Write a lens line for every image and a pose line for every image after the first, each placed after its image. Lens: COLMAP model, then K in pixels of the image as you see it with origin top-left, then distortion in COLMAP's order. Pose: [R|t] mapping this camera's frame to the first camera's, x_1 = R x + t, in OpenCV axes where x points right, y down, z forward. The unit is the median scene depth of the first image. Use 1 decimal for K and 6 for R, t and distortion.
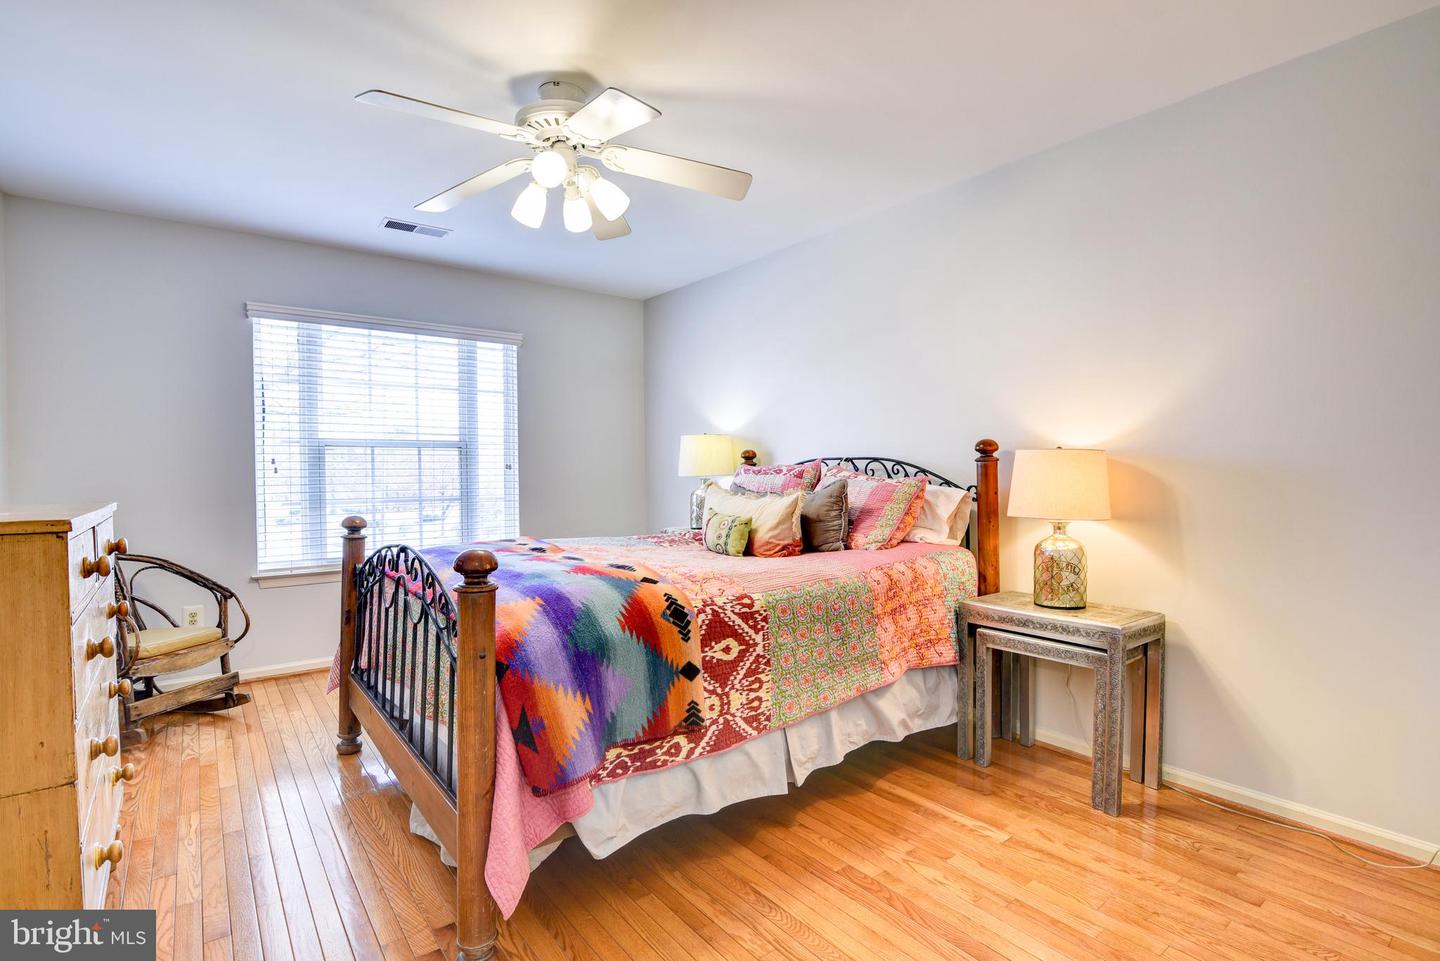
lens RADIAL K [[664.3, 0, 720.6], [0, 664.3, 485.8], [0, 0, 1]] dist [-0.019200, 0.000614]
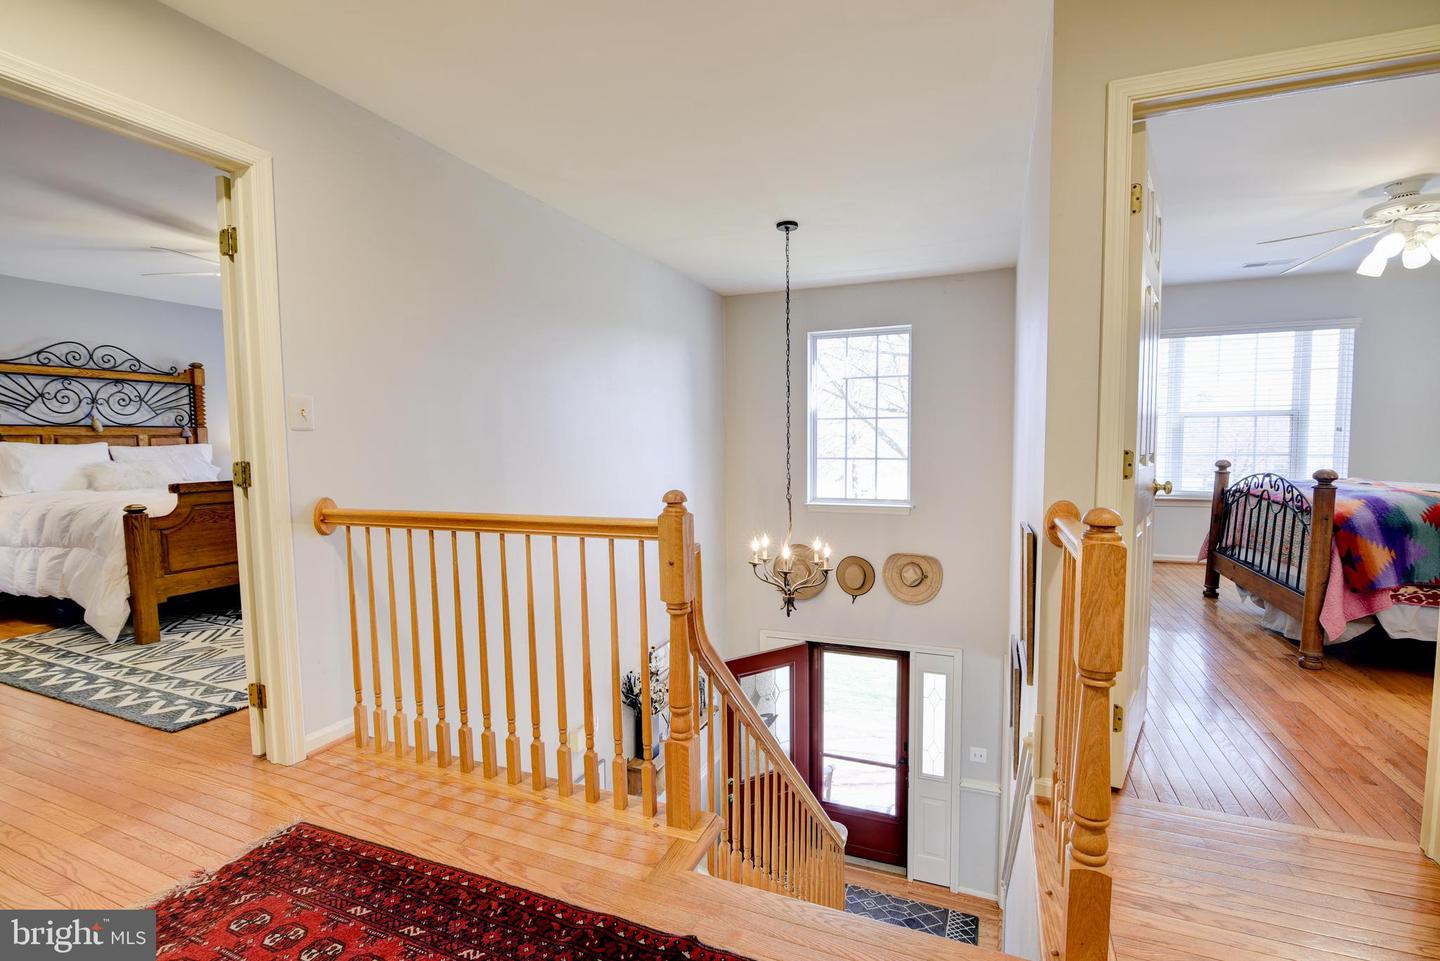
lens RADIAL K [[648.9, 0, 717.7], [0, 648.9, 485.2], [0, 0, 1]] dist [-0.016657, -0.000032]
pose [[0.480611, 0.061035, -0.874807, 0.413953], [-0.012916, 0.997959, 0.062532, 0.037371], [0.876839, -0.018754, 0.480419, -1.433276]]
